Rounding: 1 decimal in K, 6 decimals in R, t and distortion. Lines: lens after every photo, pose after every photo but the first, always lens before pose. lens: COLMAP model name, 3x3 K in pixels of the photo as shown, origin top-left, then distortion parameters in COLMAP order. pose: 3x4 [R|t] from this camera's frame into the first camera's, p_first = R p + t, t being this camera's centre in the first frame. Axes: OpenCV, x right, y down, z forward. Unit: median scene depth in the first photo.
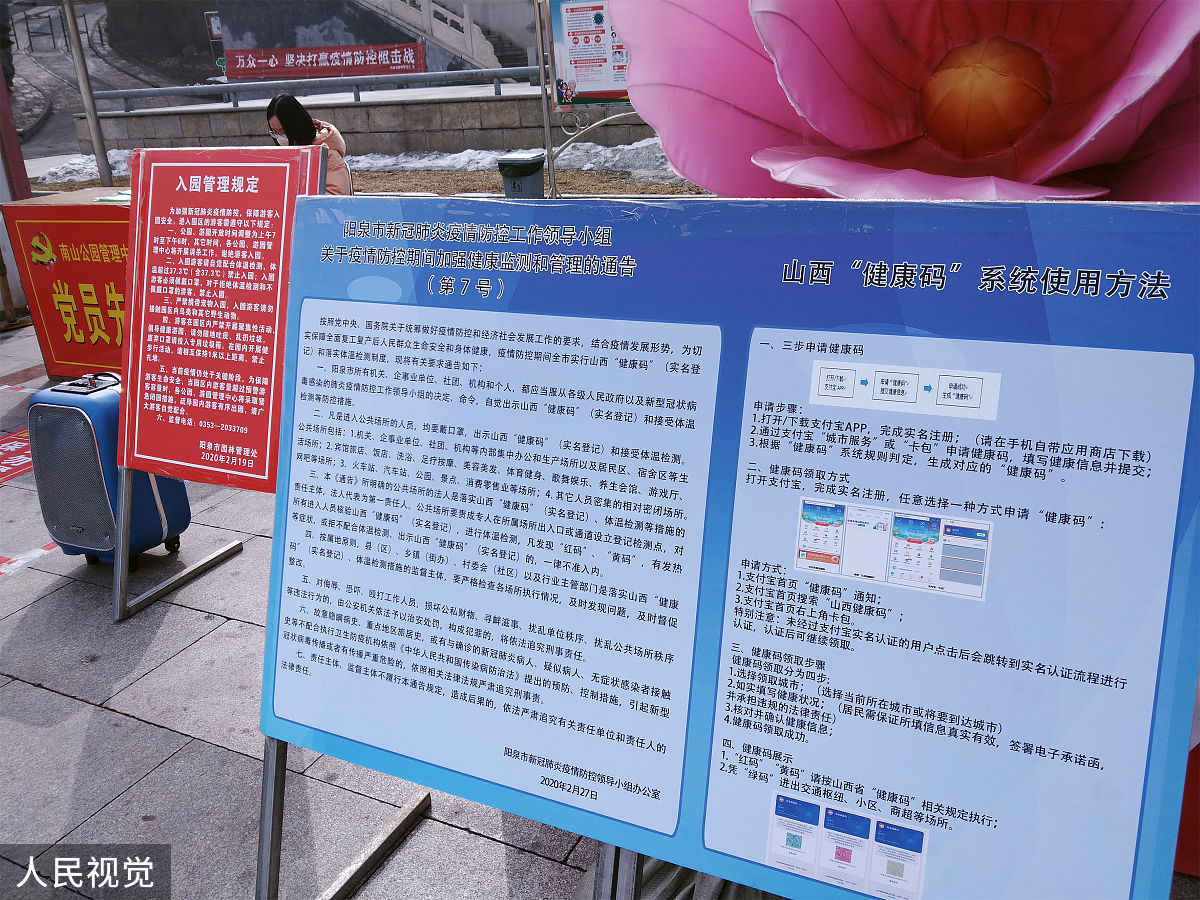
lens RADIAL K [[986.4, 0, 600.0], [0, 986.4, 450.0], [0, 0, 1]] dist [0.161763, -0.000803]
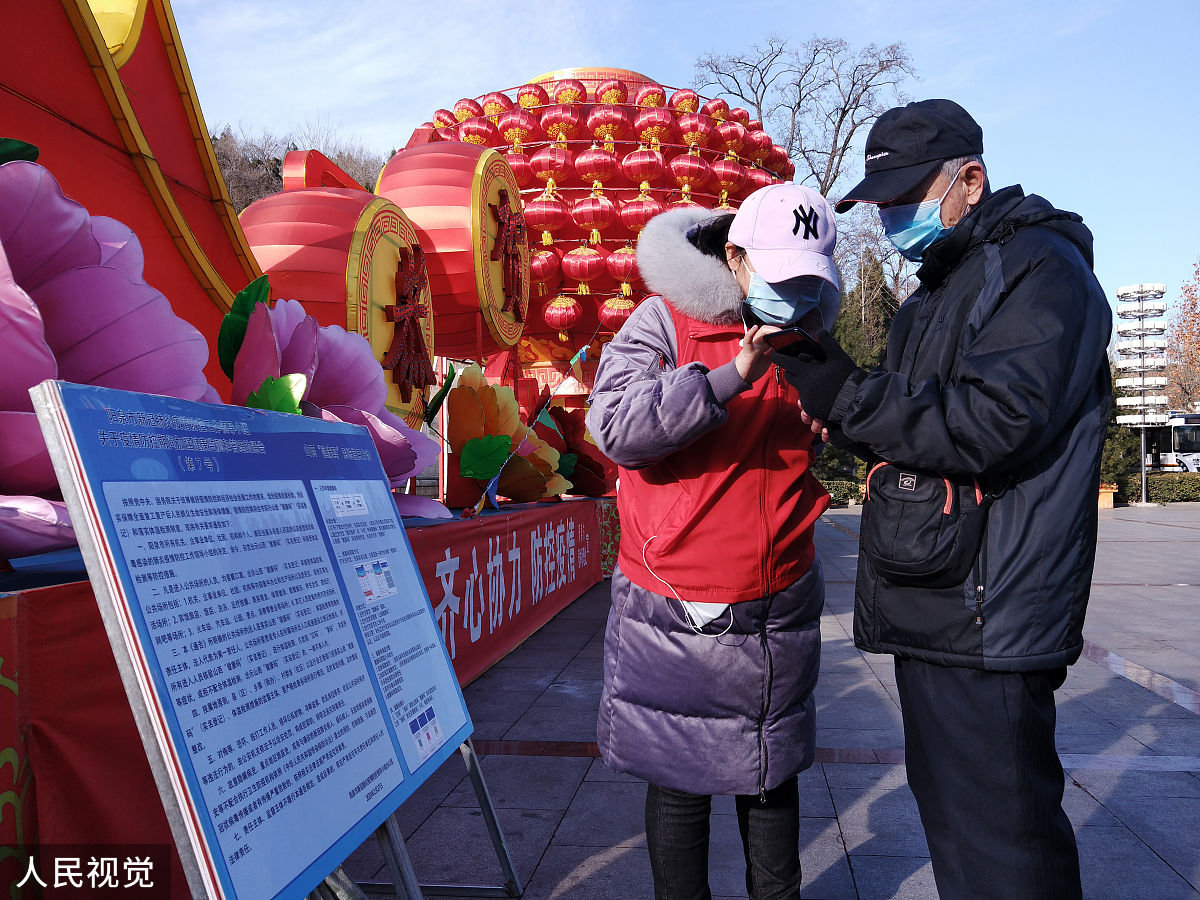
lens RADIAL K [[986.4, 0, 600.0], [0, 986.4, 450.0], [0, 0, 1]] dist [0.161763, -0.000803]
pose [[-0.301948, 0.083469, 0.949663, -1.578247], [0.378817, 0.924642, 0.039176, -0.045819], [-0.874829, 0.371578, -0.310813, 1.023078]]
